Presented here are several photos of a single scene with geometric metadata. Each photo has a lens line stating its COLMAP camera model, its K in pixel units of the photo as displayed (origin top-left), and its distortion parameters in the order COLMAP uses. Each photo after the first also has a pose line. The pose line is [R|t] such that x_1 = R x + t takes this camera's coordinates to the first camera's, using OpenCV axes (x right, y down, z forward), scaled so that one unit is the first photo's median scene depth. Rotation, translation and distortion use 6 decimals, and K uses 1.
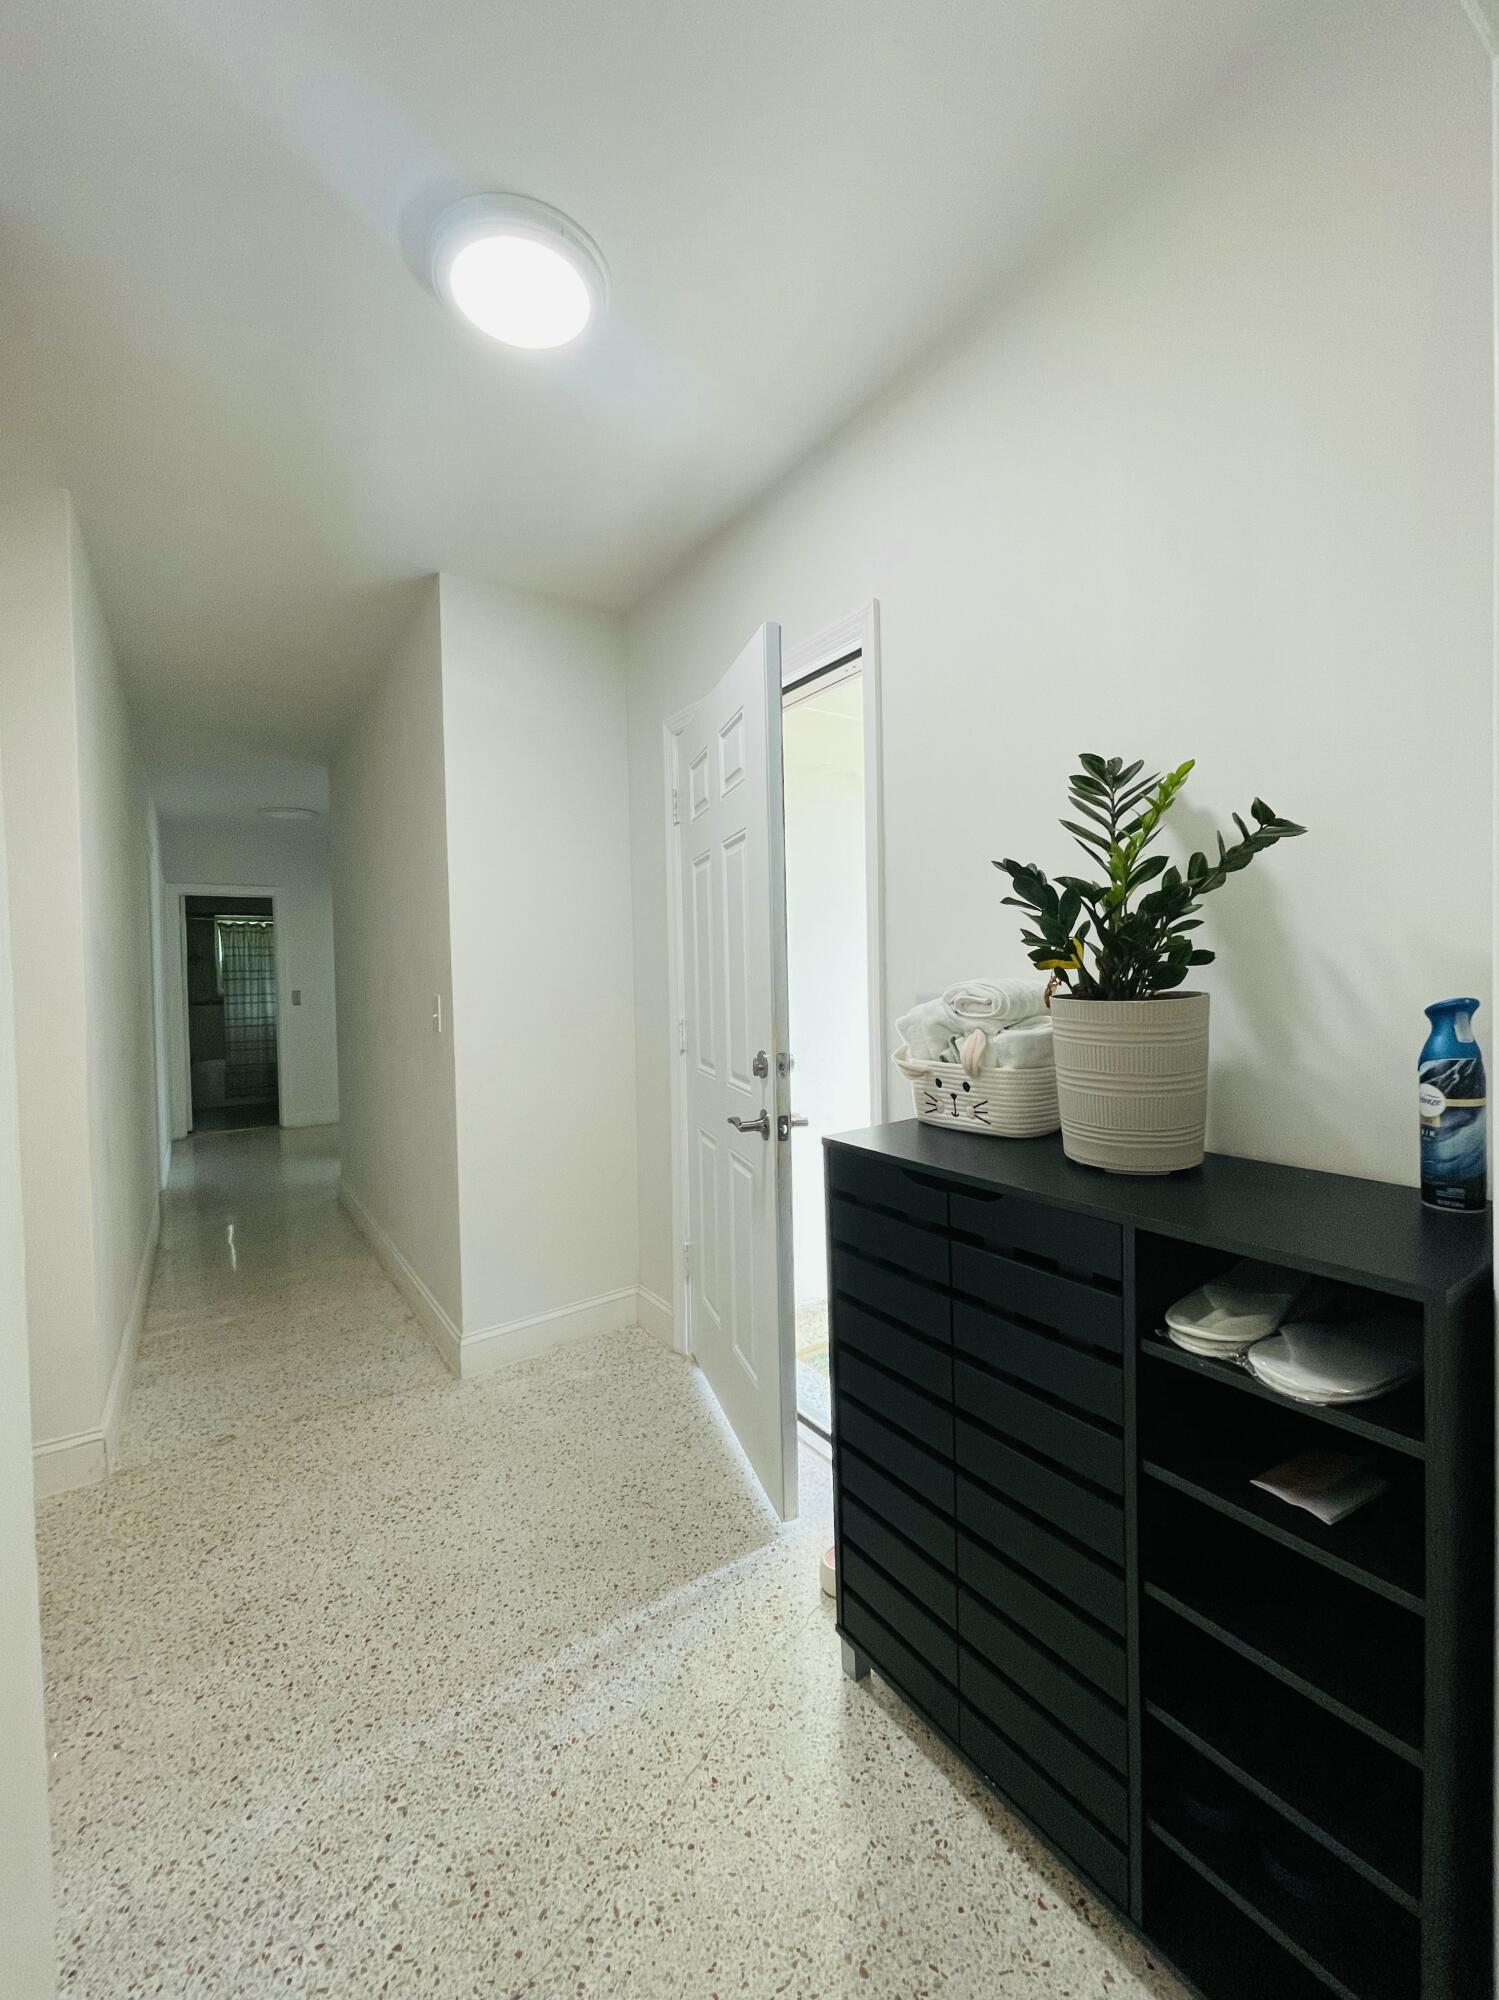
lens RADIAL K [[812.8, 0, 751.2], [0, 812.8, 988.9], [0, 0, 1]] dist [0.000145, -0.000520]
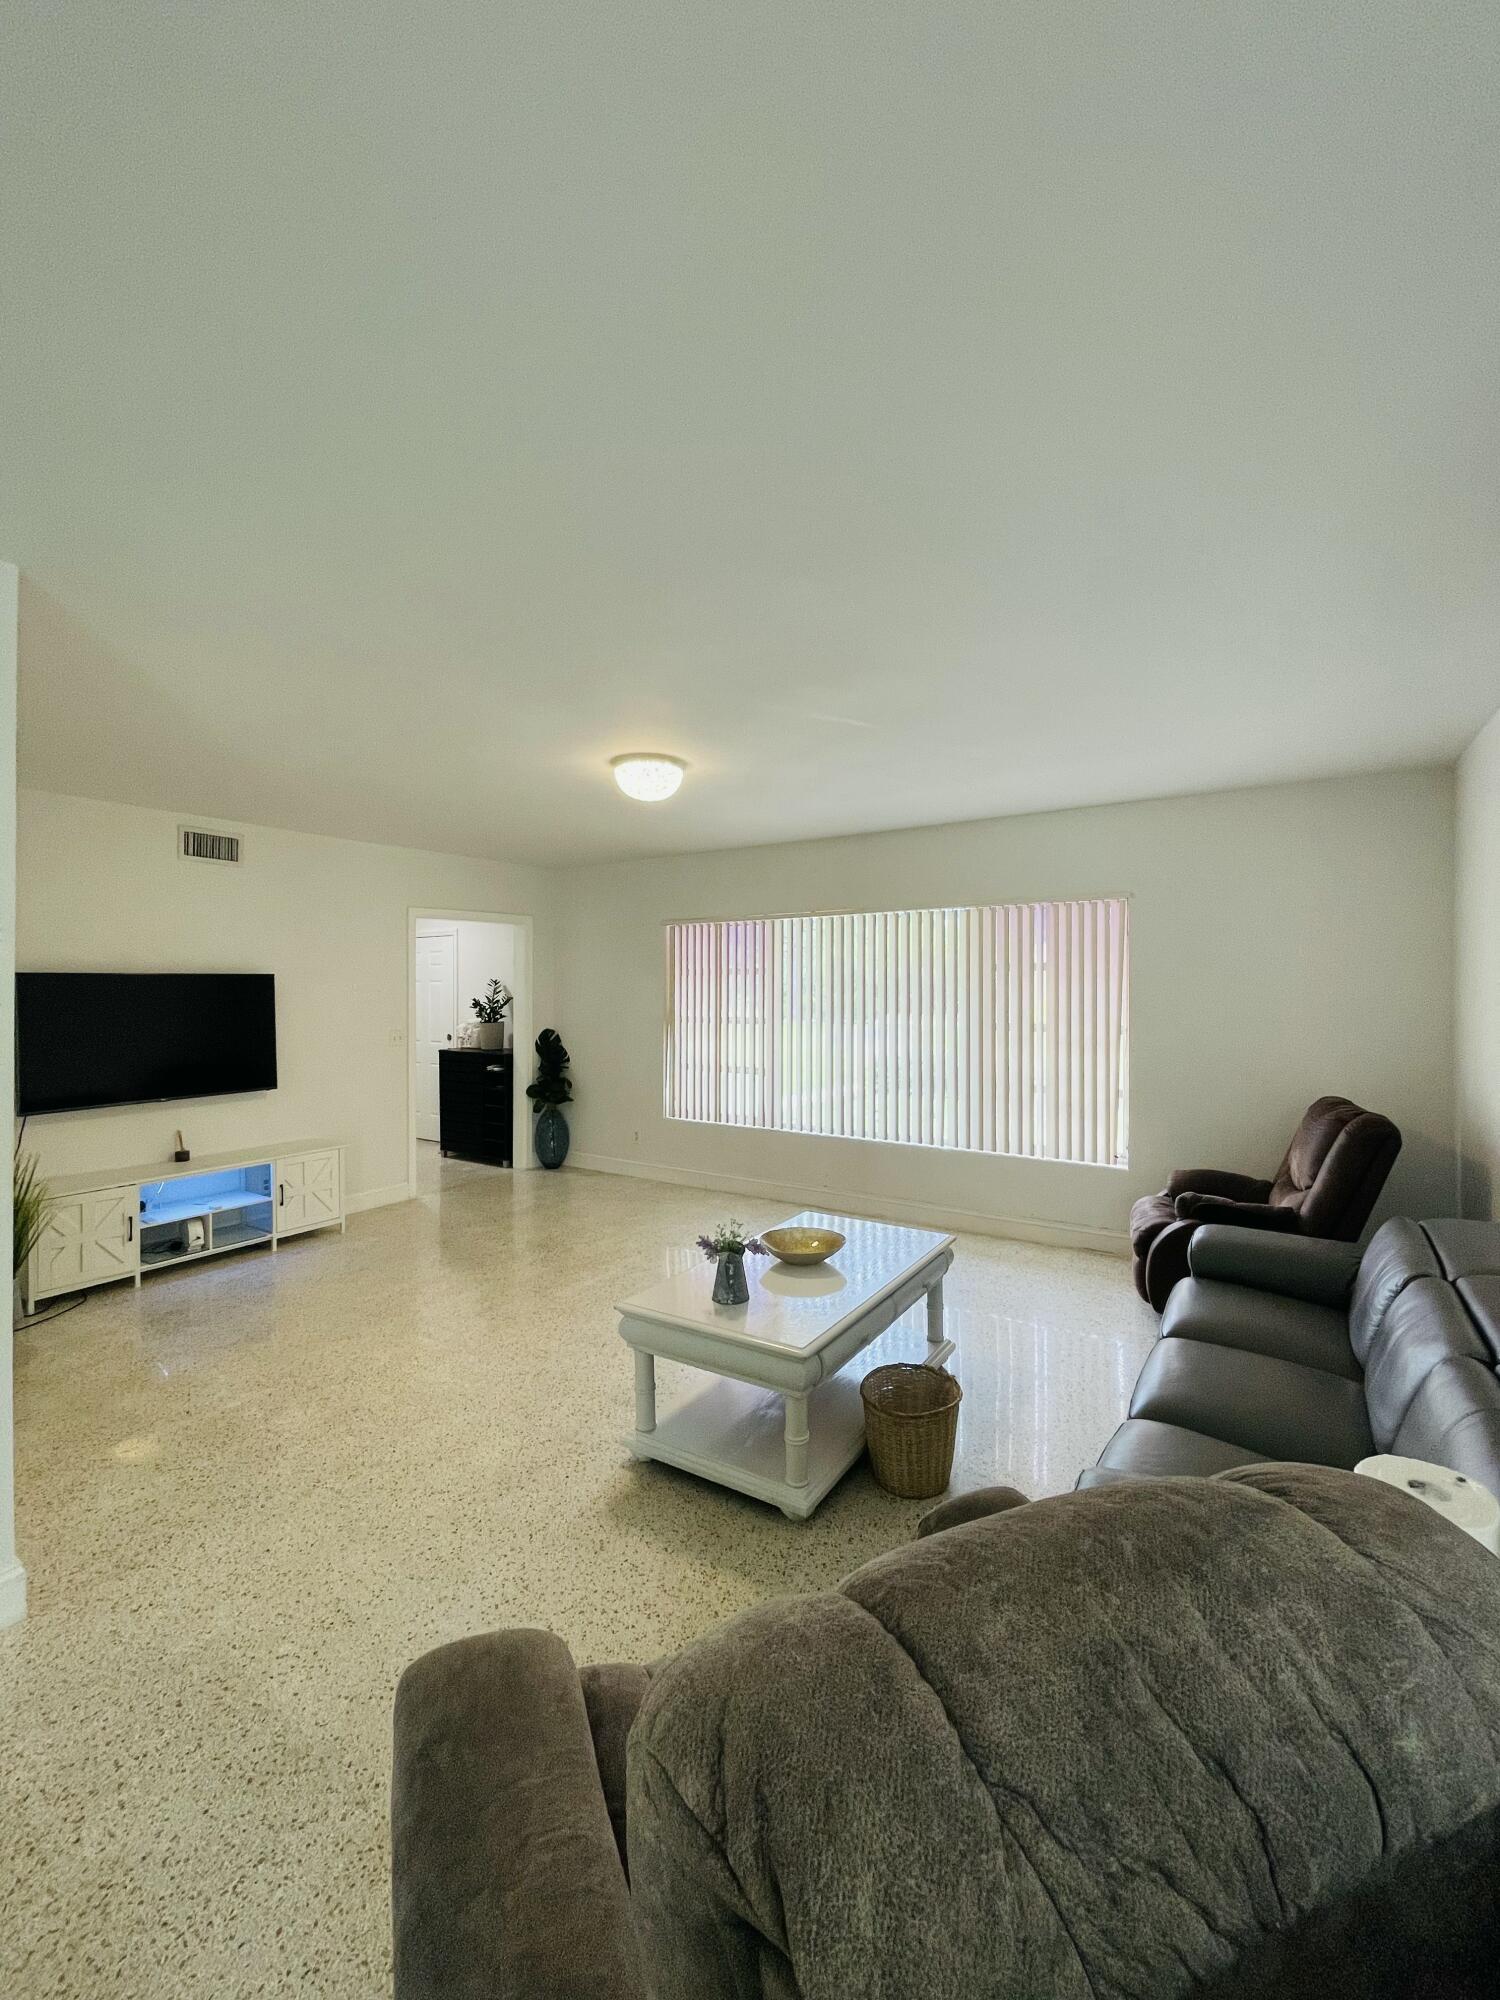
lens RADIAL K [[812.8, 0, 751.7], [0, 812.8, 988.9], [0, 0, 1]] dist [0.000145, -0.000520]
pose [[0.915930, 0.023582, 0.400644, -0.204114], [-0.013183, 0.999501, -0.028694, -0.093764], [-0.401121, 0.021000, 0.915784, -5.368223]]
